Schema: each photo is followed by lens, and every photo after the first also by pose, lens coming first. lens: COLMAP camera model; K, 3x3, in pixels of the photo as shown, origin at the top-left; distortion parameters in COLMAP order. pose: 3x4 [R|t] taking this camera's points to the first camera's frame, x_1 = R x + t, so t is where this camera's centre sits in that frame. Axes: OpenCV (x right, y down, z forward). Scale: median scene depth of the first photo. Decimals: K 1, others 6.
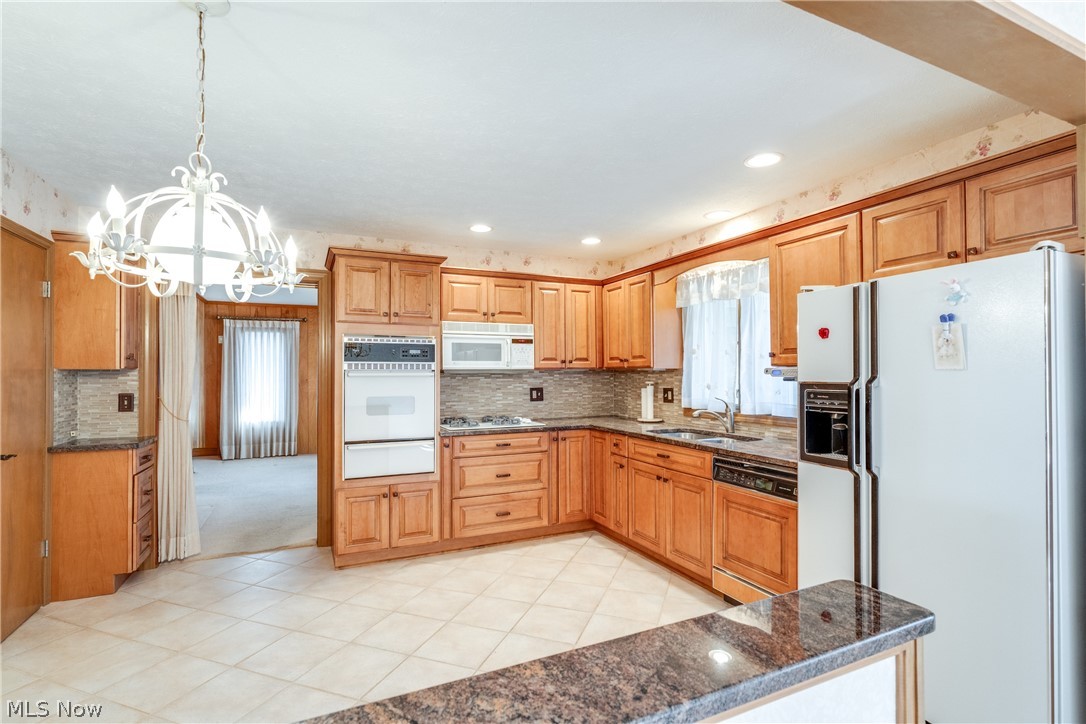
lens RADIAL K [[494.7, 0, 531.6], [0, 494.7, 368.6], [0, 0, 1]] dist [-0.002224, 0.000945]
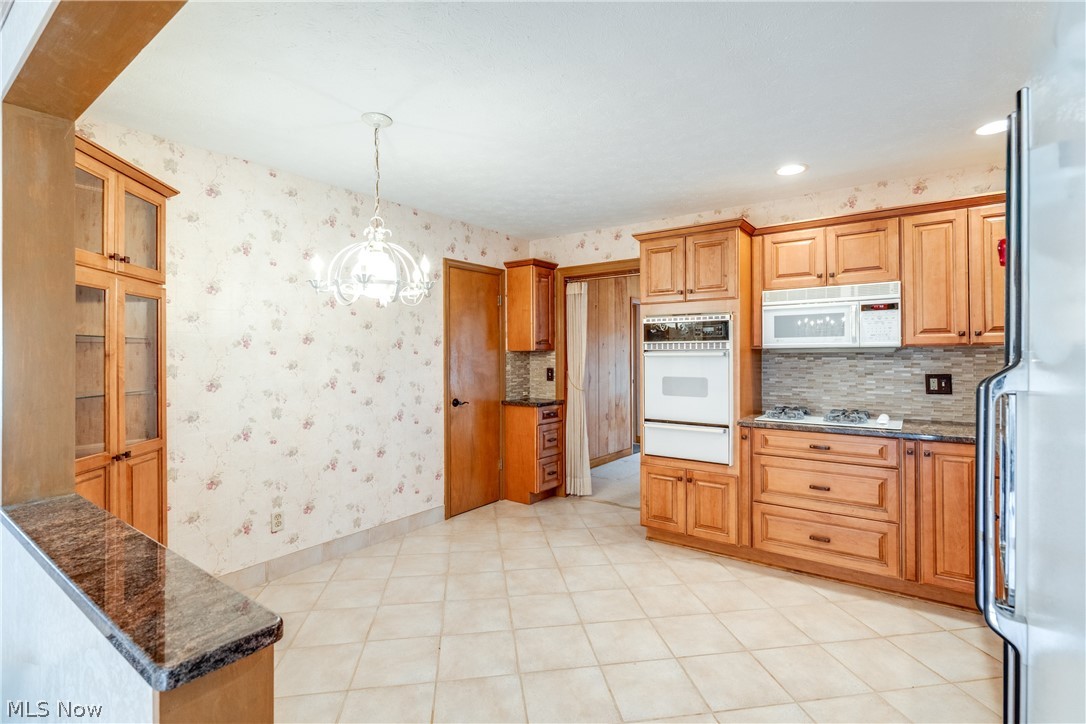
lens RADIAL K [[517.2, 0, 566.2], [0, 517.2, 350.9], [0, 0, 1]] dist [-0.008762, 0.001575]
pose [[0.505107, -0.005627, -0.863038, 0.453041], [0.011194, 0.999937, 0.000031, 0.002544], [0.862984, -0.009676, 0.505139, 0.284670]]
